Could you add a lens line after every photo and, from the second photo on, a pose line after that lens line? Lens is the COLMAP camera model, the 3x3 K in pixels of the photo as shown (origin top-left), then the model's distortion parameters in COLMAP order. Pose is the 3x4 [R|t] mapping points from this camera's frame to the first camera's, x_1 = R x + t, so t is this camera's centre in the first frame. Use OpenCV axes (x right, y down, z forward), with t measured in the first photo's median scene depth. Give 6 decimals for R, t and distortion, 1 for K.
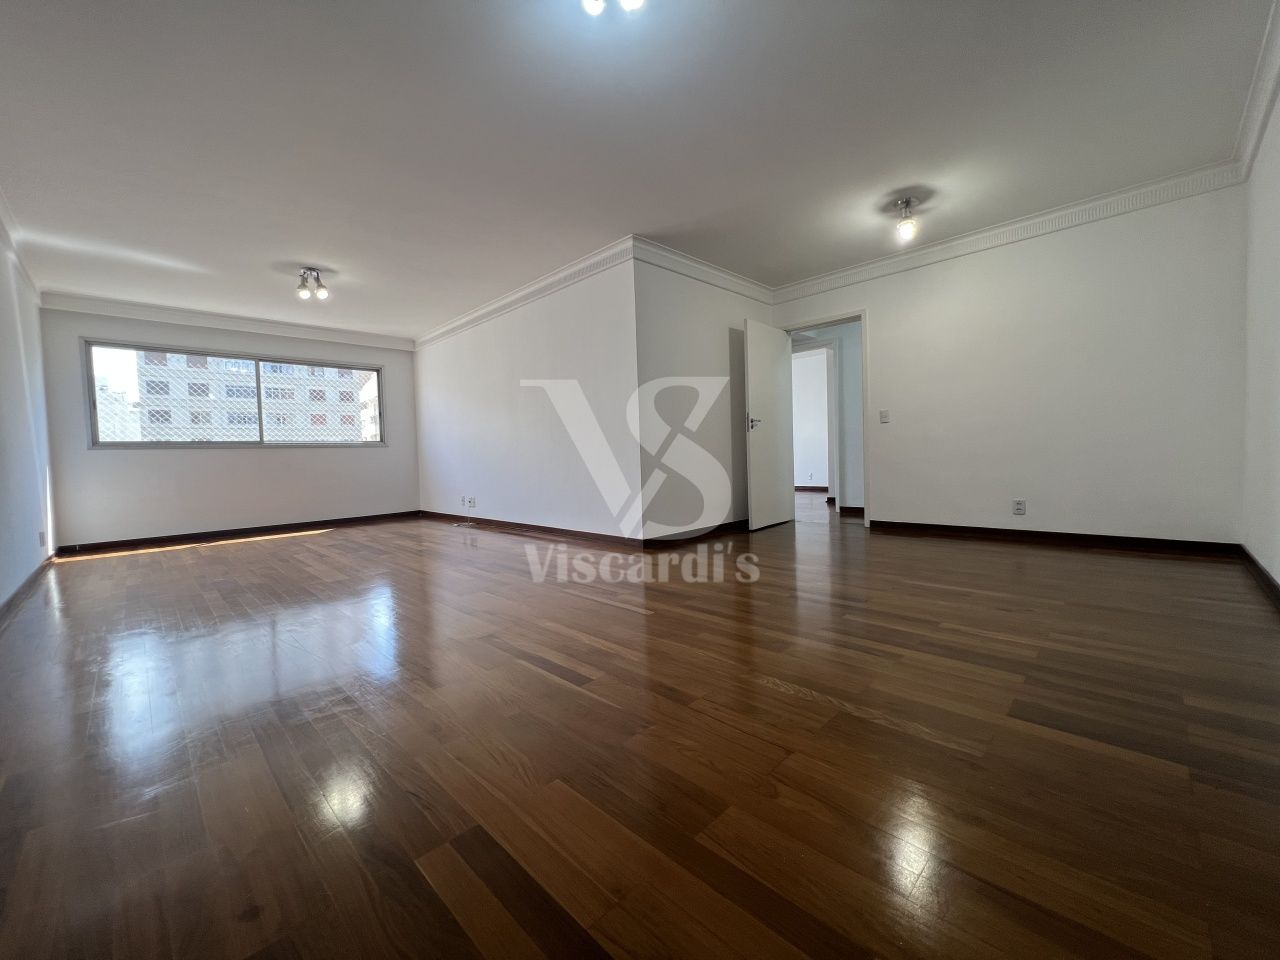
lens RADIAL K [[510.9, 0, 637.8], [0, 510.9, 476.1], [0, 0, 1]] dist [-0.002644, 0.000335]
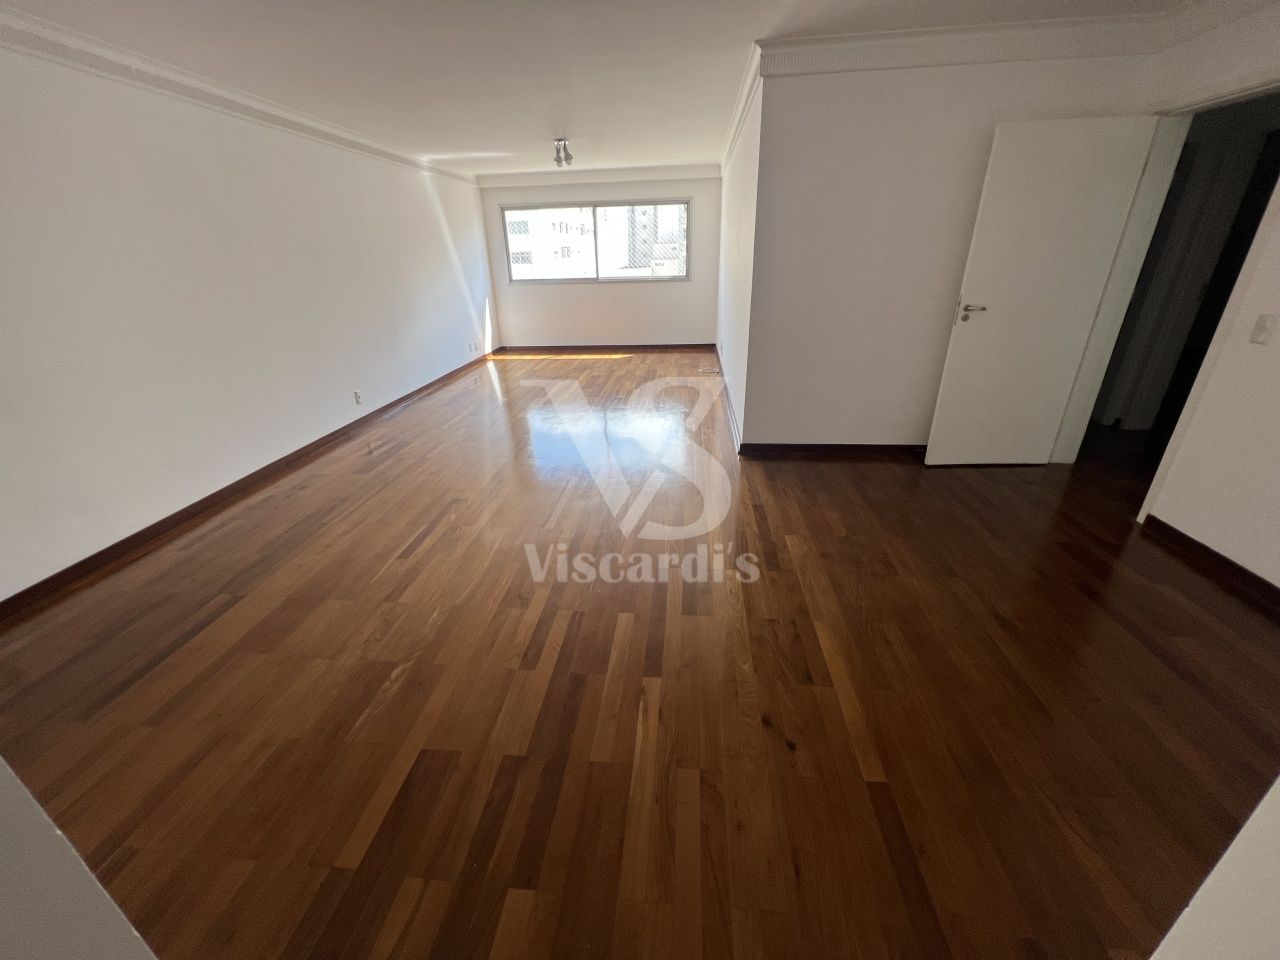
lens RADIAL K [[509.5, 0, 636.2], [0, 509.5, 475.5], [0, 0, 1]] dist [-0.003297, 0.000020]
pose [[0.634366, 0.326285, -0.700798, 0.493694], [-0.024781, 0.914674, 0.403432, -0.168990], [0.772635, -0.238557, 0.588324, 0.258484]]
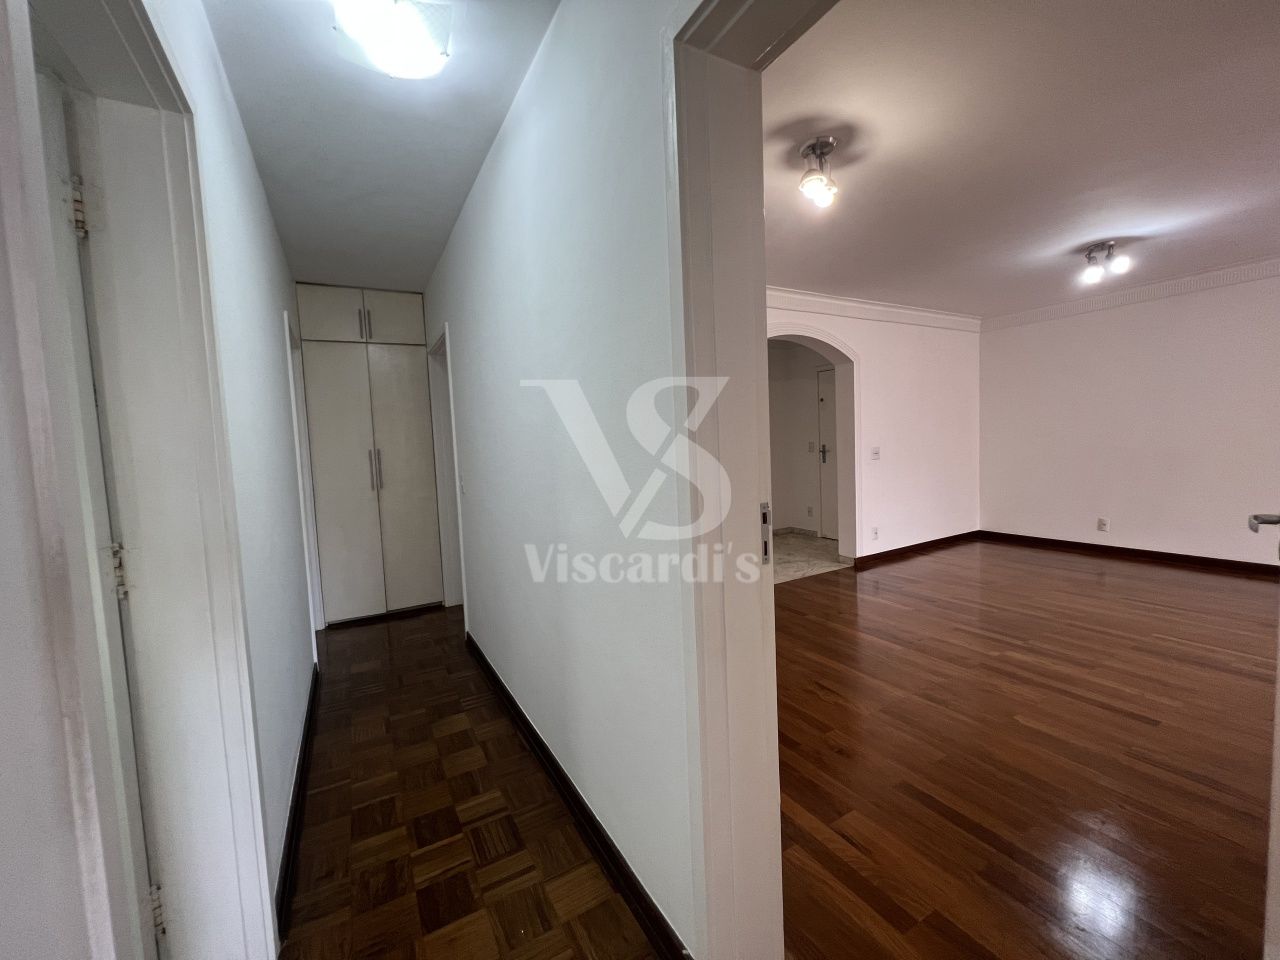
lens RADIAL K [[510.9, 0, 637.8], [0, 510.9, 476.1], [0, 0, 1]] dist [-0.002644, 0.000335]
pose [[-0.960675, 0.055830, 0.272005, 0.452977], [0.084953, 0.991702, 0.096490, -0.173910], [-0.264360, 0.115803, -0.957446, 1.285484]]
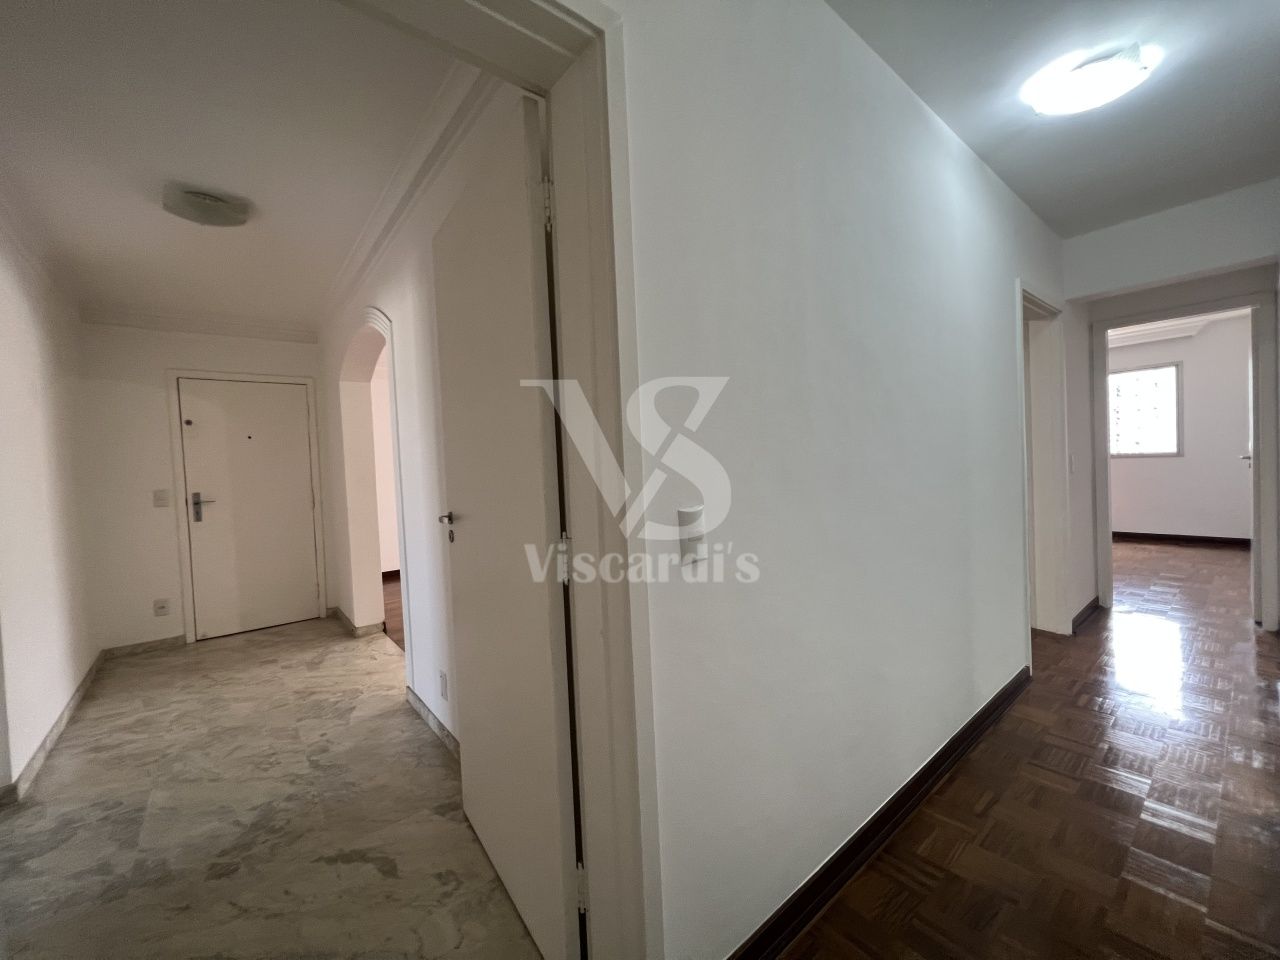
lens RADIAL K [[512.0, 0, 640.0], [0, 512.0, 480.0], [0, 0, 1]] dist [-0.000394, -0.000528]
pose [[-0.104859, 0.068277, -0.992141, 1.098927], [0.005591, 0.997665, 0.068066, -0.160460], [0.994471, 0.001590, -0.104996, 0.702893]]
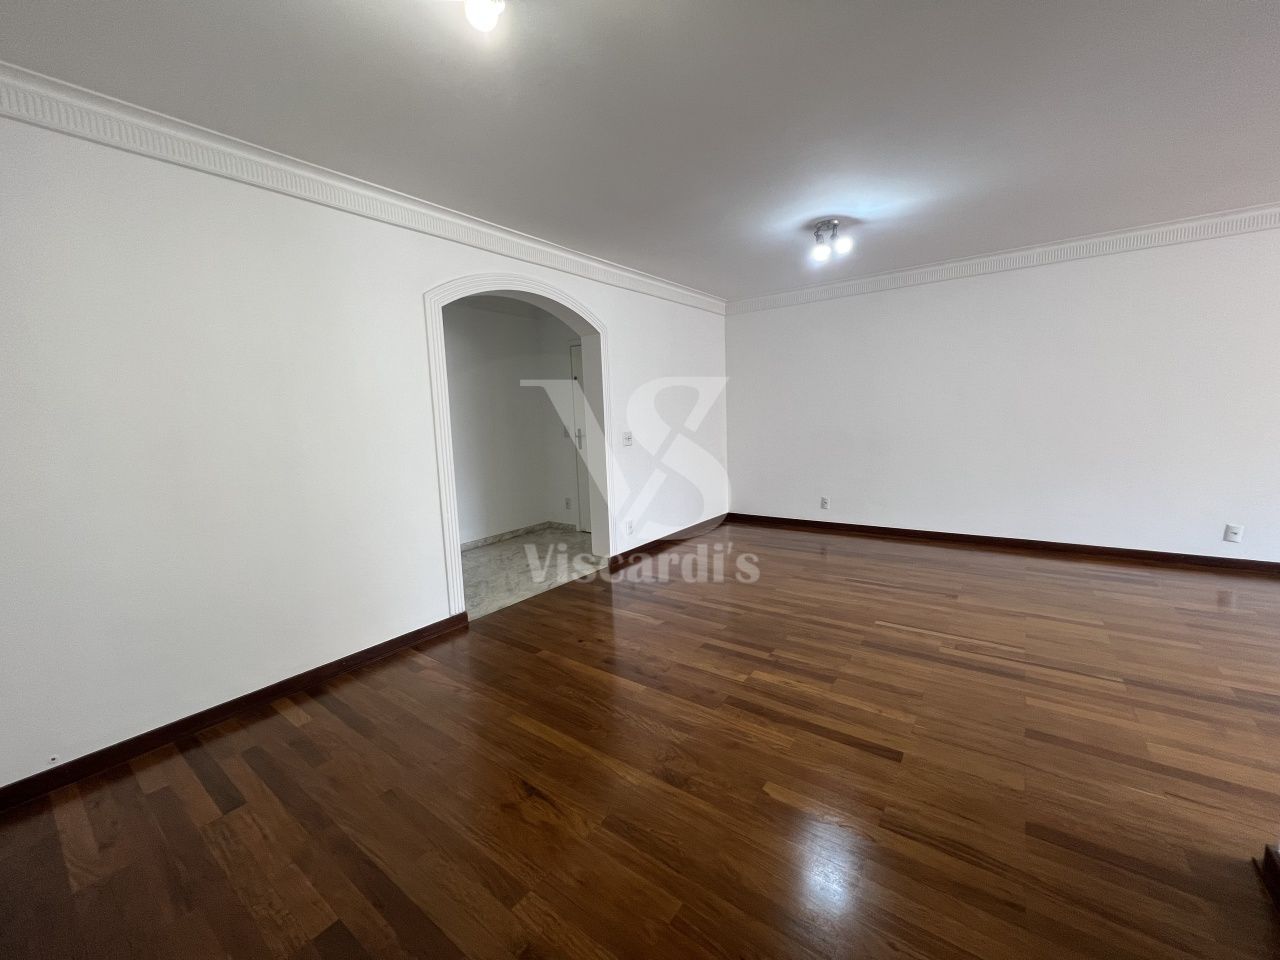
lens RADIAL K [[510.9, 0, 637.8], [0, 510.9, 476.1], [0, 0, 1]] dist [-0.002644, 0.000335]
pose [[-0.987601, 0.086448, -0.131037, 0.376583], [0.064549, 0.984510, 0.163011, -0.162086], [0.143099, 0.152532, -0.977884, 1.076947]]
